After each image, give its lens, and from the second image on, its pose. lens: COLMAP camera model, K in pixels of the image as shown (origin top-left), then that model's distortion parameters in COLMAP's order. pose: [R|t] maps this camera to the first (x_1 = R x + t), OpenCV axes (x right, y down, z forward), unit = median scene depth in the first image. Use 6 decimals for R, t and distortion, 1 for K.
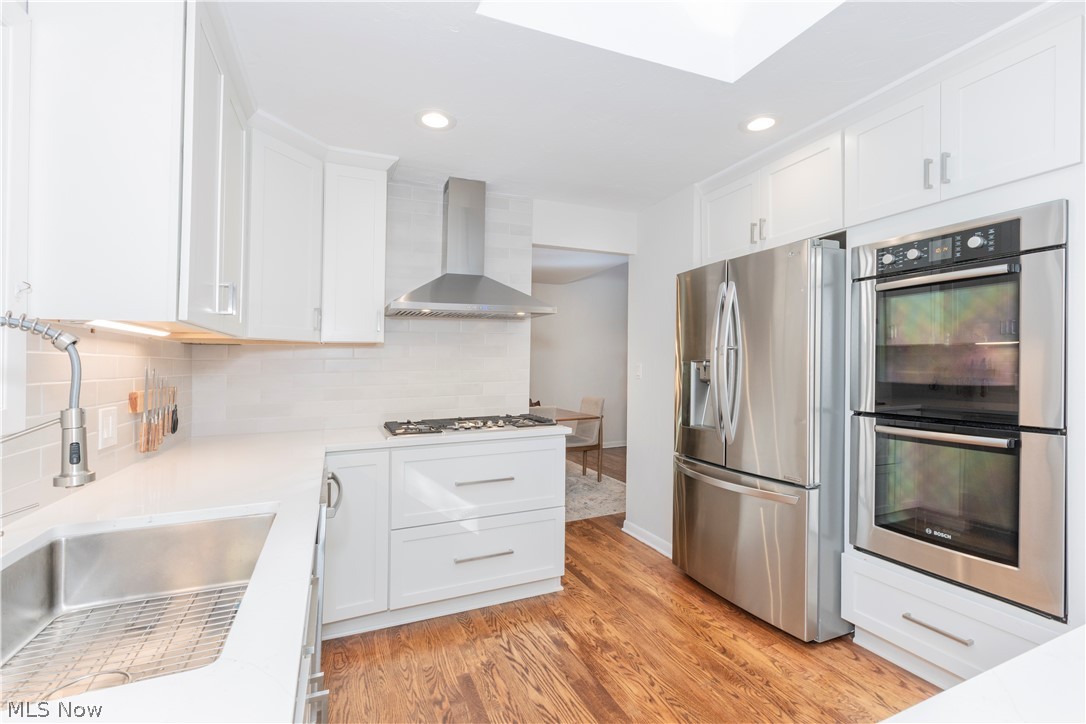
lens RADIAL K [[480.0, 0, 543.0], [0, 480.0, 362.0], [0, 0, 1]] dist [0.000308, 0.000228]
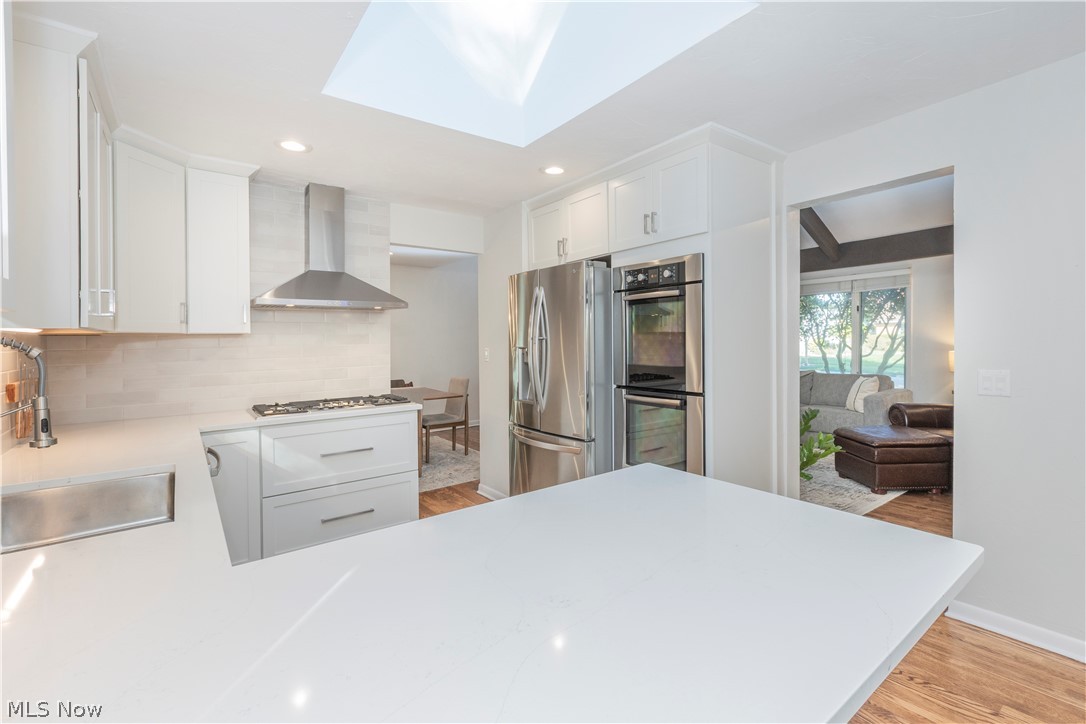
lens RADIAL K [[527.8, 0, 531.7], [0, 527.8, 357.3], [0, 0, 1]] dist [0.004084, 0.000428]
pose [[0.983928, -0.015621, 0.177881, 0.095239], [0.008856, 0.999209, 0.038762, -0.029066], [-0.178346, -0.036564, 0.983288, -0.338304]]
